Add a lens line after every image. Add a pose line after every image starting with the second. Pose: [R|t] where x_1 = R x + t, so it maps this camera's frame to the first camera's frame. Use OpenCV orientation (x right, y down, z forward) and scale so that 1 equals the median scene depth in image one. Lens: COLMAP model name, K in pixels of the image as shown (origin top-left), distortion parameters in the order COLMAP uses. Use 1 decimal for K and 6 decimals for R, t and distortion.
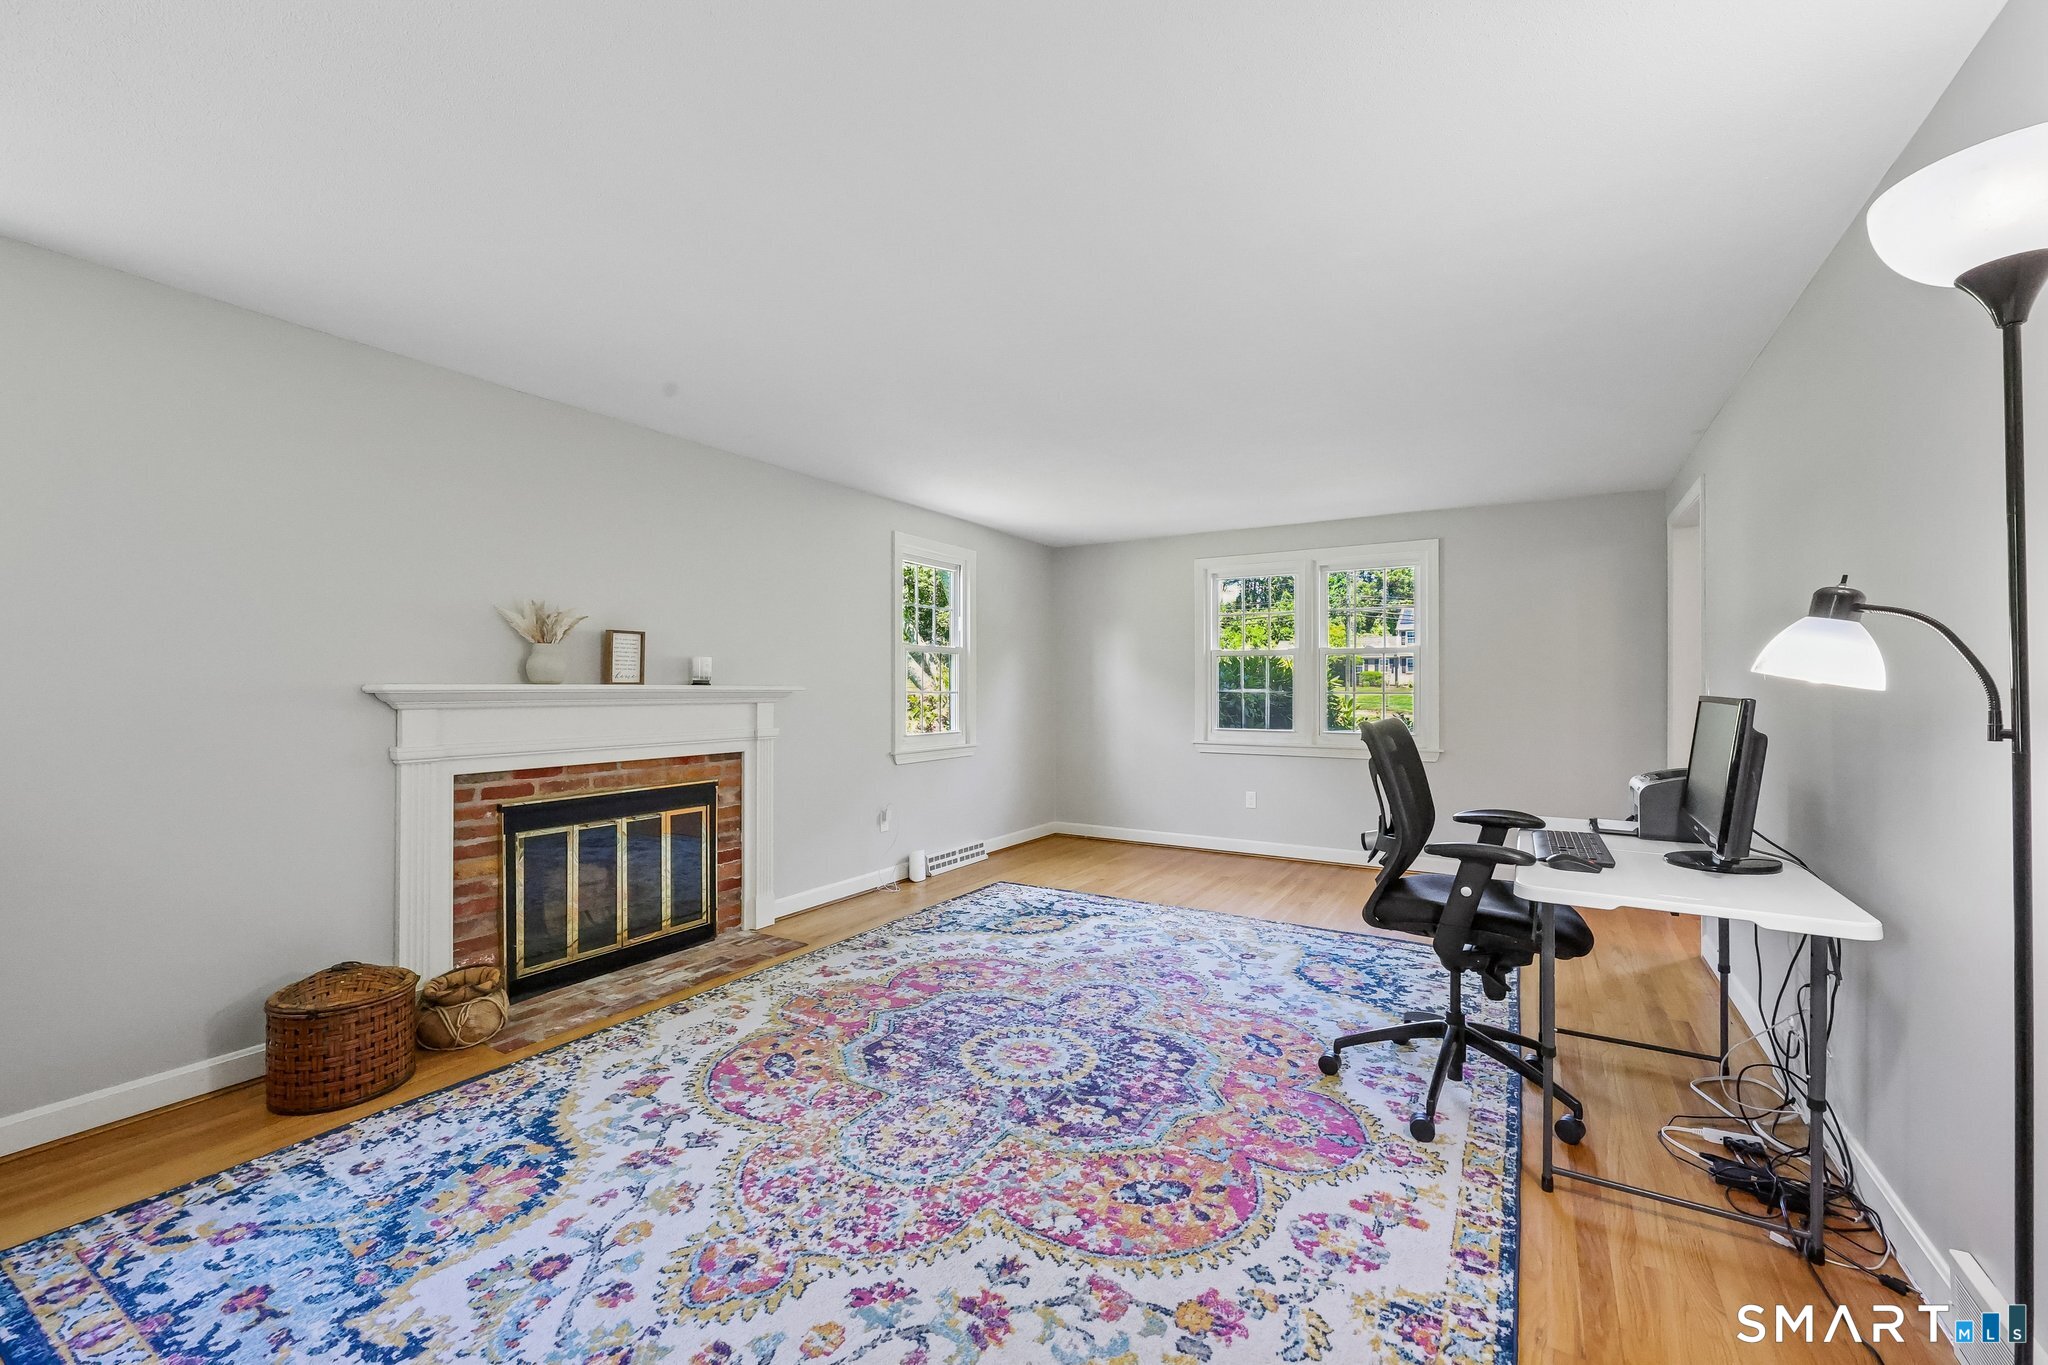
lens RADIAL K [[880.5, 0, 1027.8], [0, 880.5, 671.8], [0, 0, 1]] dist [-0.000295, -0.000066]
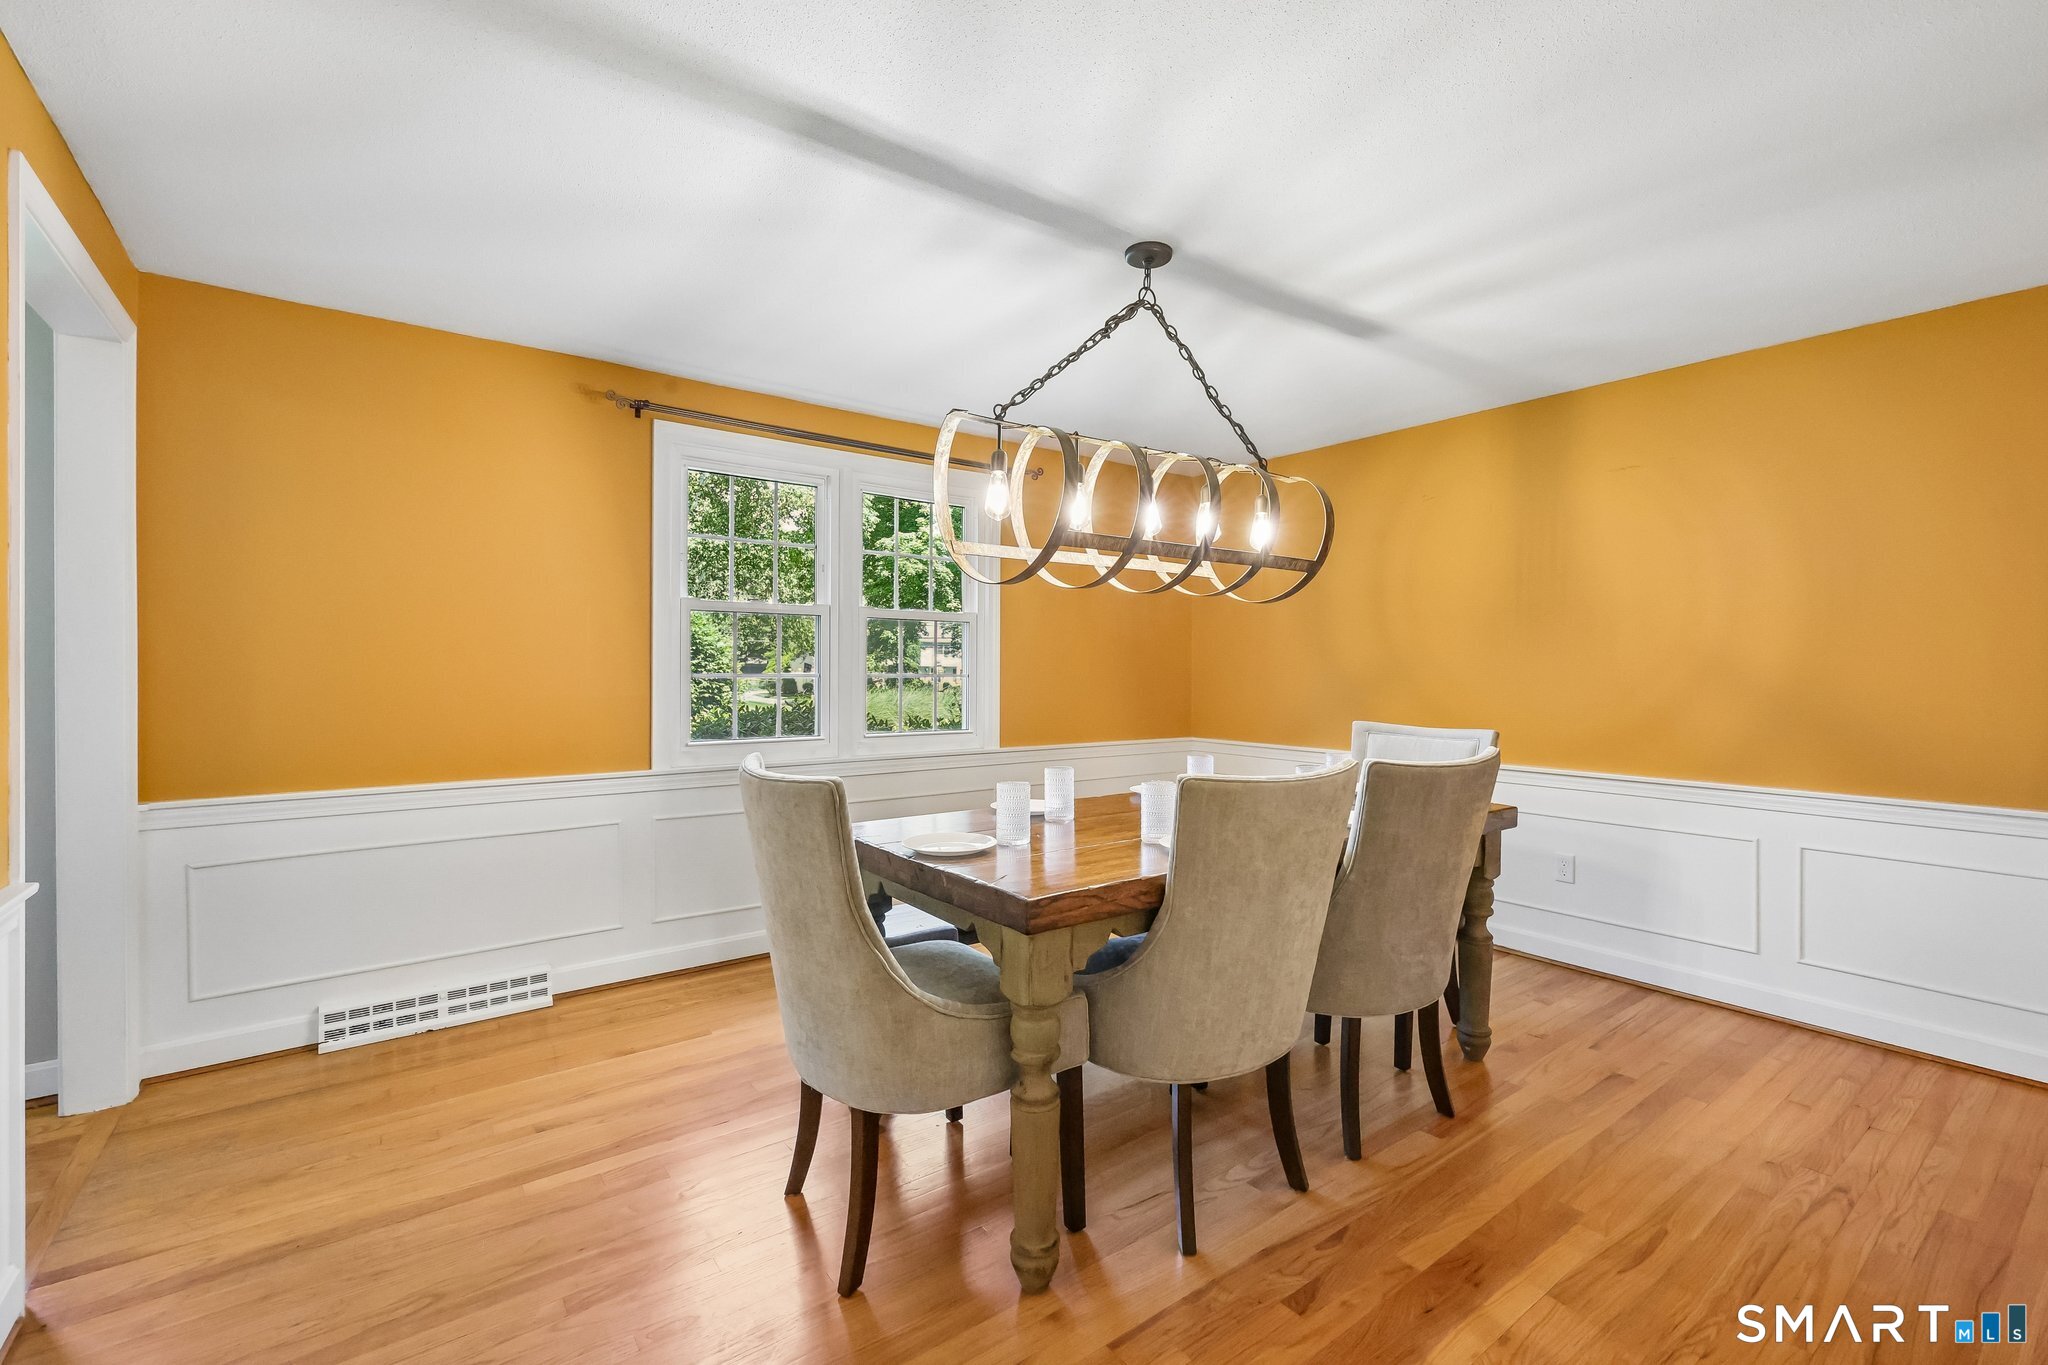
lens RADIAL K [[880.5, 0, 1027.8], [0, 880.5, 671.8], [0, 0, 1]] dist [-0.000295, -0.000066]
pose [[0.921959, 0.004730, -0.387259, 0.413012], [0.003010, 0.999808, 0.019379, 0.007004], [0.387277, -0.019032, 0.921767, 0.636146]]
